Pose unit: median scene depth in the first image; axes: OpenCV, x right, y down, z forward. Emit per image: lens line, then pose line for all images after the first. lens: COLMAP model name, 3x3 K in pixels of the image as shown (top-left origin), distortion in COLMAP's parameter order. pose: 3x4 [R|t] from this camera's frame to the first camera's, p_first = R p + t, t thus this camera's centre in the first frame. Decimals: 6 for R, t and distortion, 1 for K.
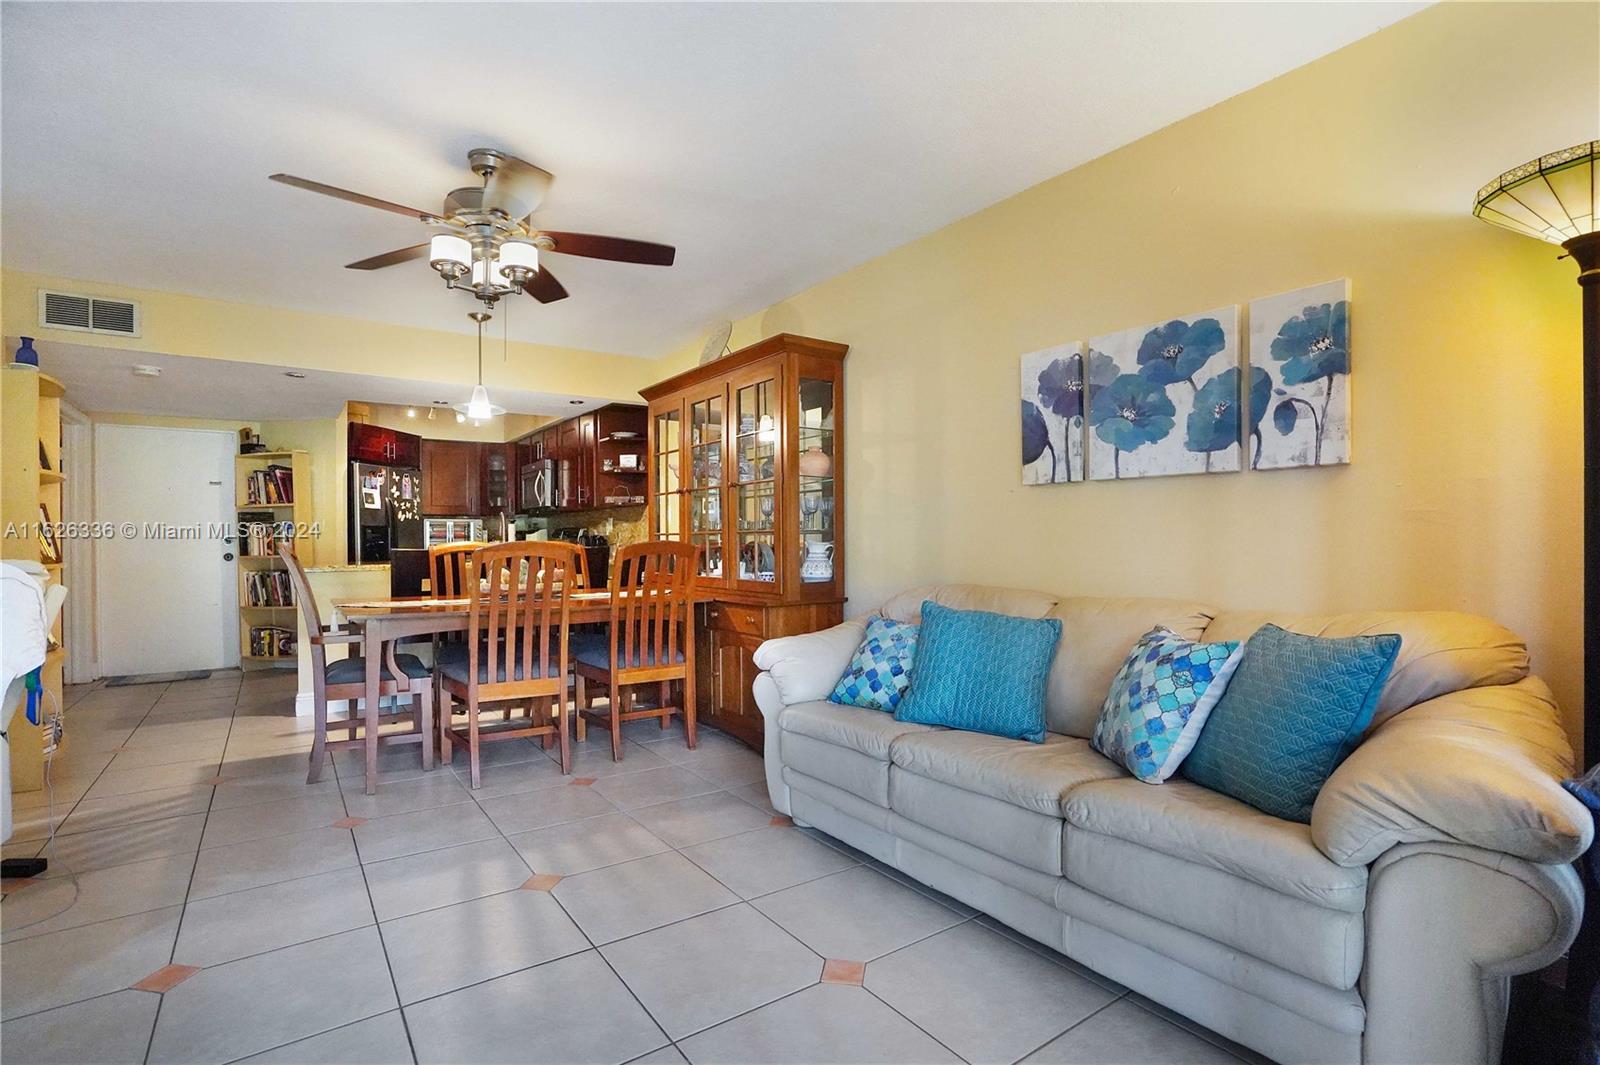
lens RADIAL K [[761.9, 0, 810.6], [0, 761.9, 530.3], [0, 0, 1]] dist [-0.060689, 0.018273]
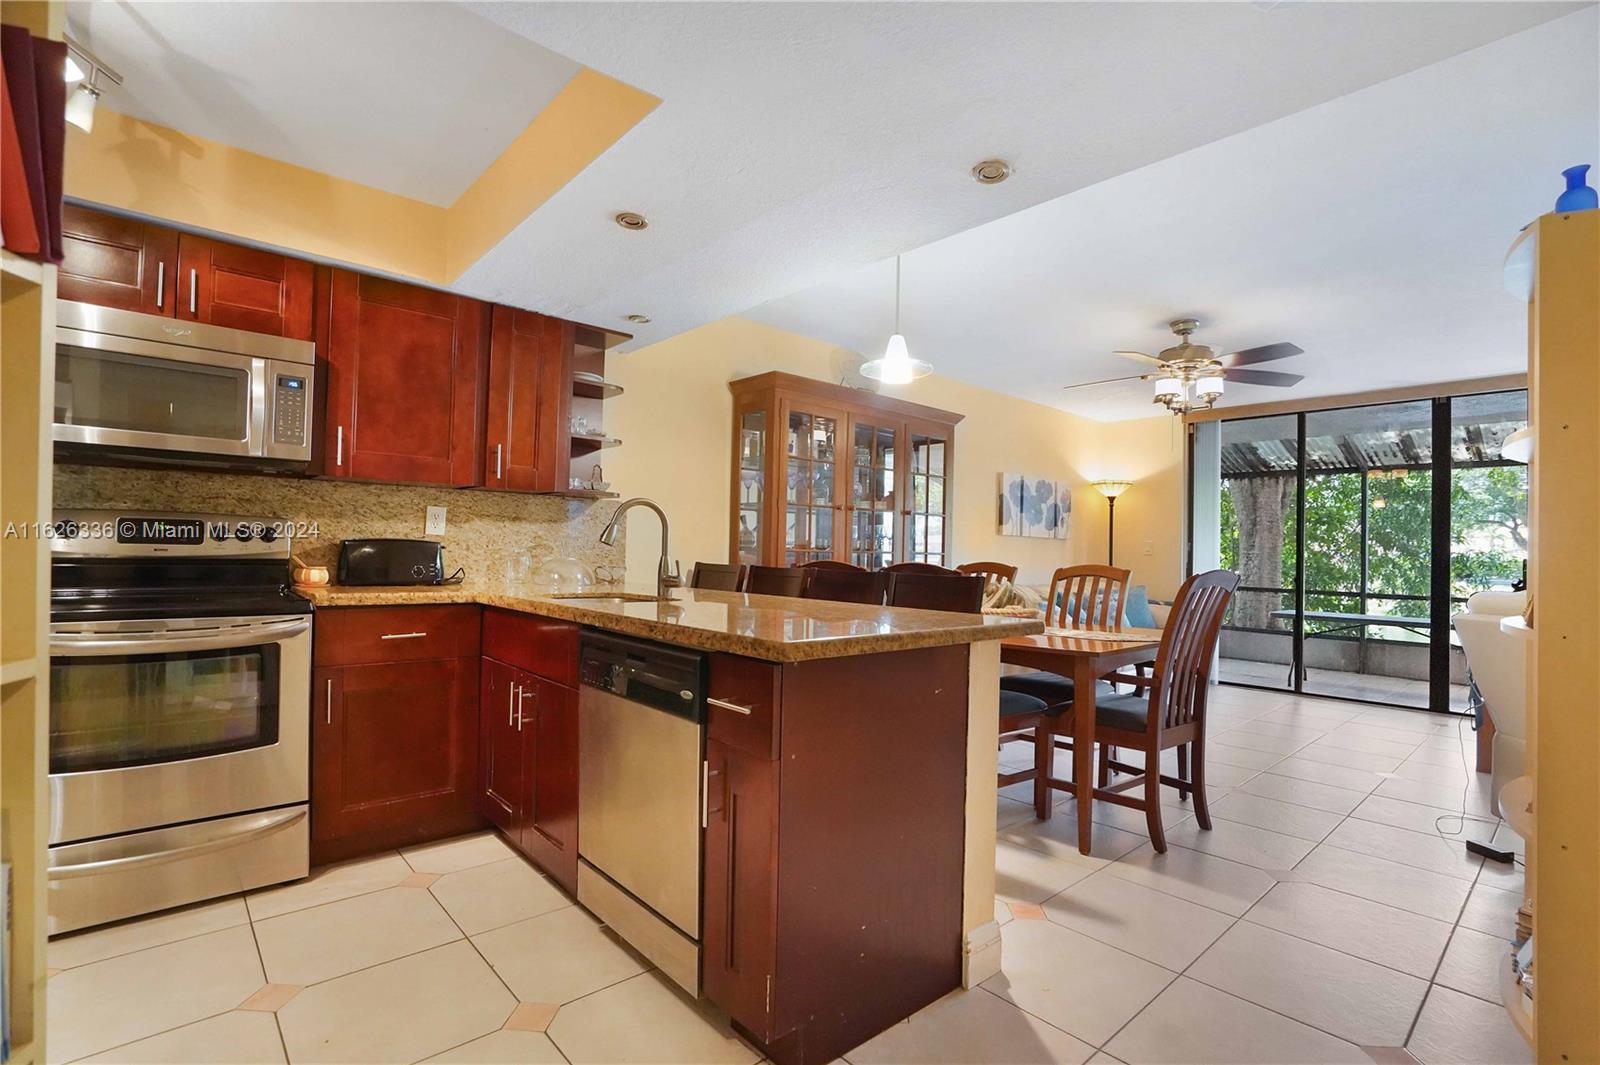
lens RADIAL K [[752.2, 0, 804.3], [0, 752.2, 542.1], [0, 0, 1]] dist [-0.035418, 0.013592]
pose [[-0.120057, 0.008629, 0.992730, -2.054324], [-0.038321, 0.999177, -0.013319, 0.010971], [-0.992027, -0.039642, -0.119627, 2.148305]]
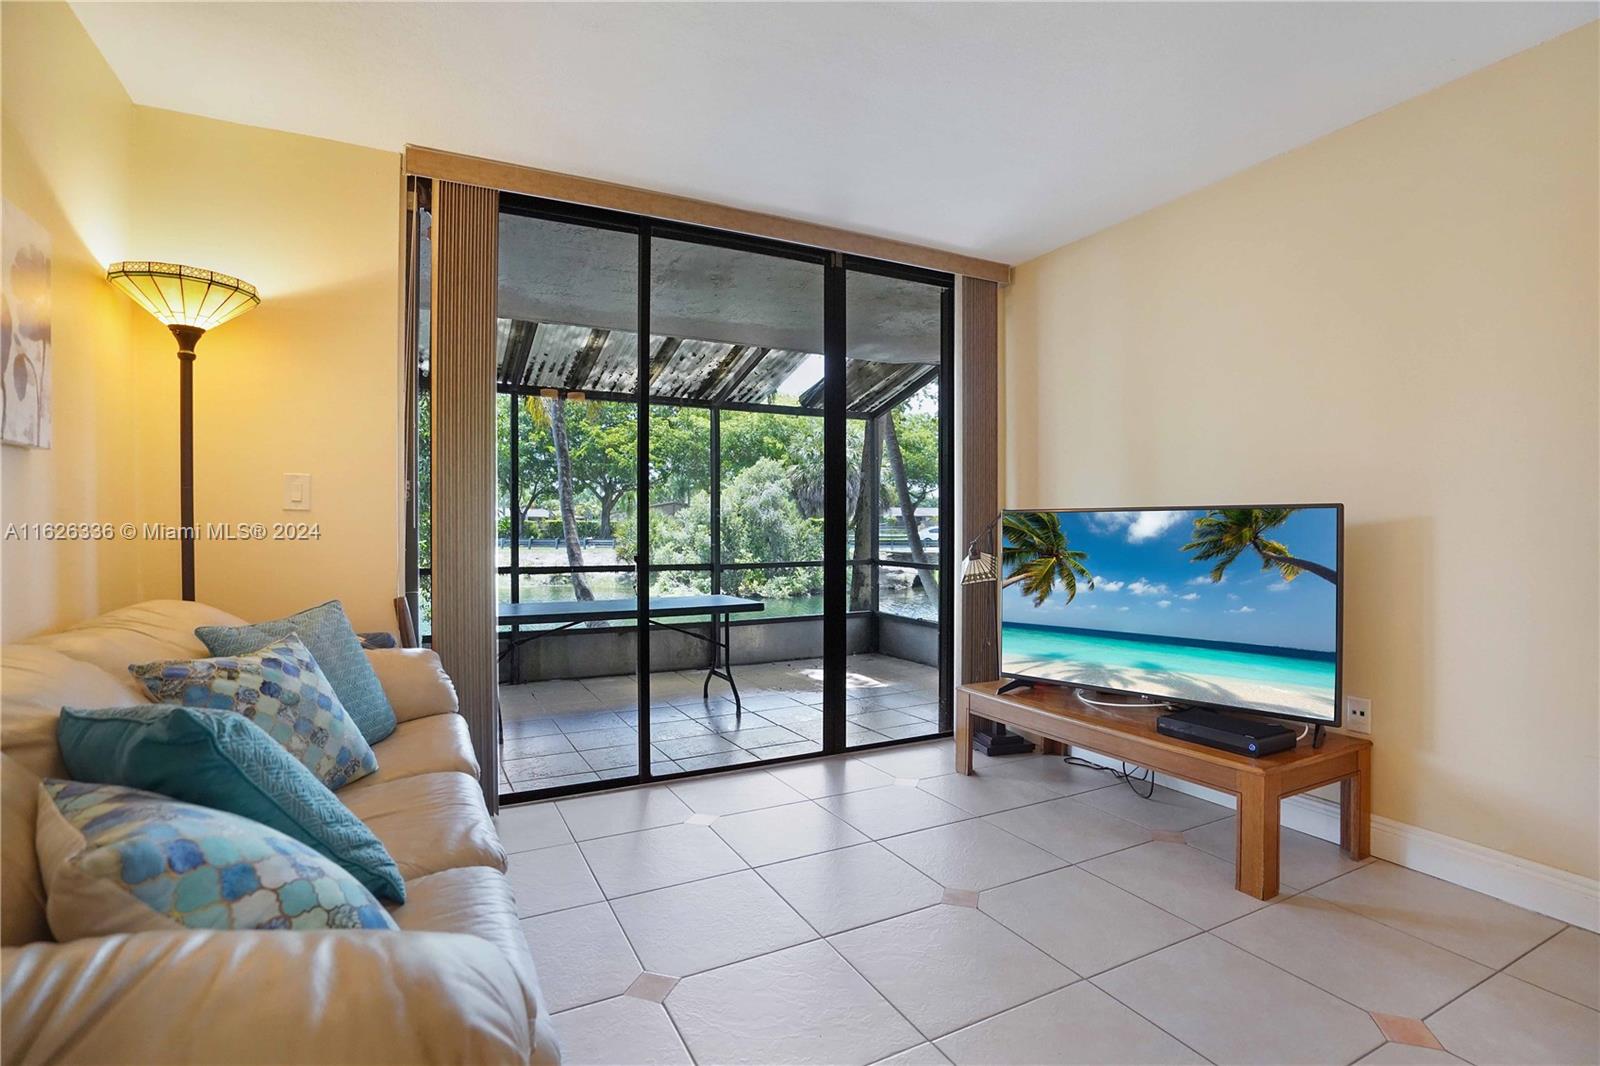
lens RADIAL K [[761.9, 0, 810.6], [0, 761.9, 530.8], [0, 0, 1]] dist [-0.060689, 0.018273]
pose [[-0.990491, 0.003141, 0.137541, -0.220203], [0.001756, 0.999947, -0.010194, 0.010824], [-0.137566, -0.009855, -0.990444, 1.422599]]
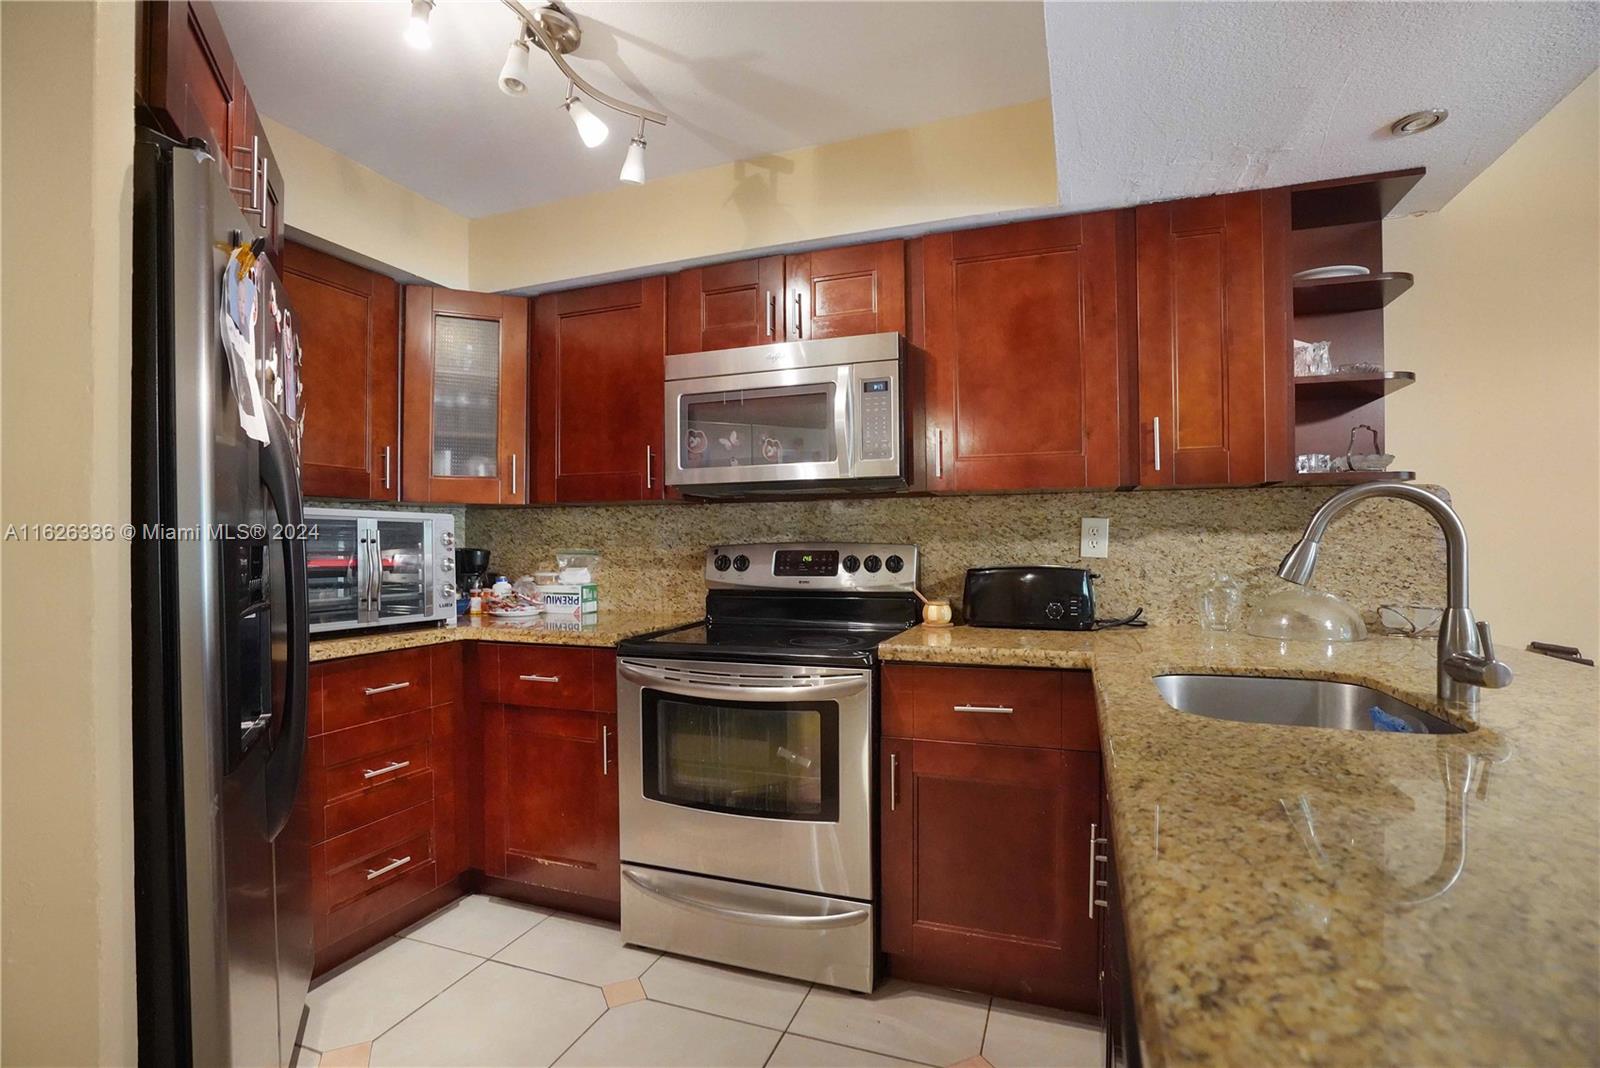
lens RADIAL K [[745.8, 0, 811.2], [0, 745.8, 538.2], [0, 0, 1]] dist [-0.066138, 0.029528]
pose [[0.829199, -0.003210, 0.558945, -1.507043], [-0.001720, 0.999964, 0.008293, -0.025190], [-0.558951, -0.007838, 0.829163, 2.063031]]
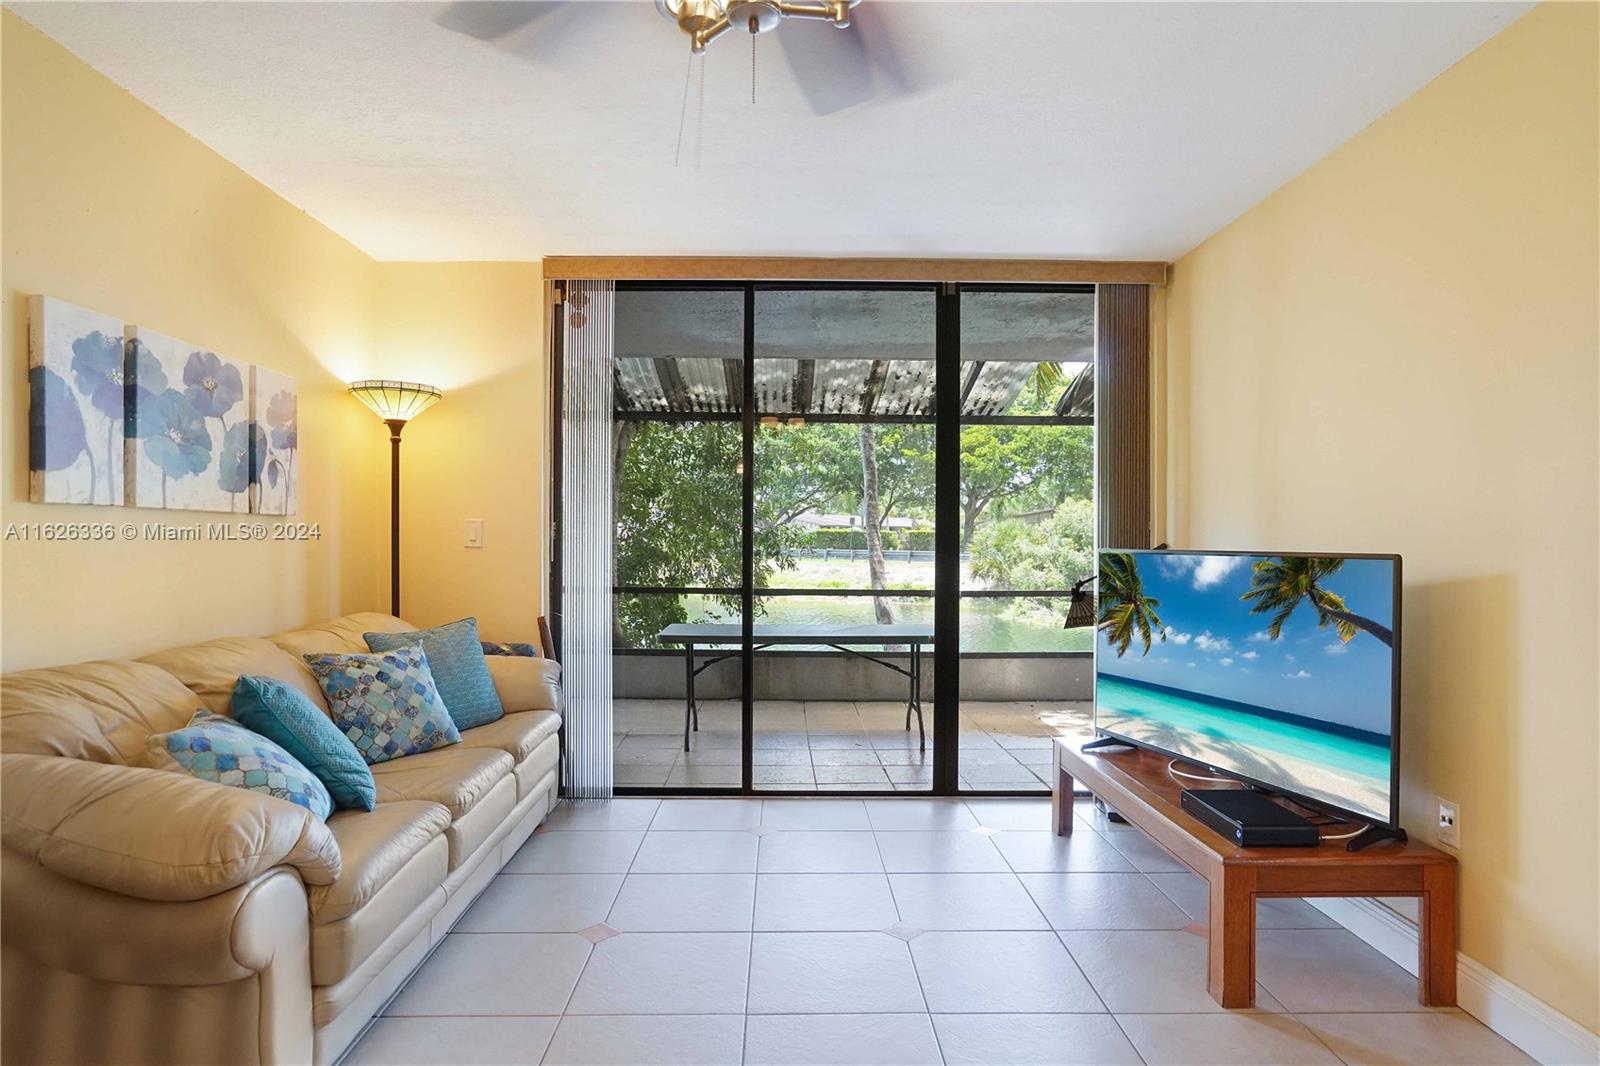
lens RADIAL K [[884.2, 0, 800.0], [0, 884.2, 533.0], [0, 0, 1]] dist [-0.056709, 0.039688]
pose [[-0.821499, 0.002937, 0.570203, -0.782066], [-0.009196, 0.999788, -0.018399, -0.031726], [-0.570136, -0.020359, -0.821298, 1.480152]]
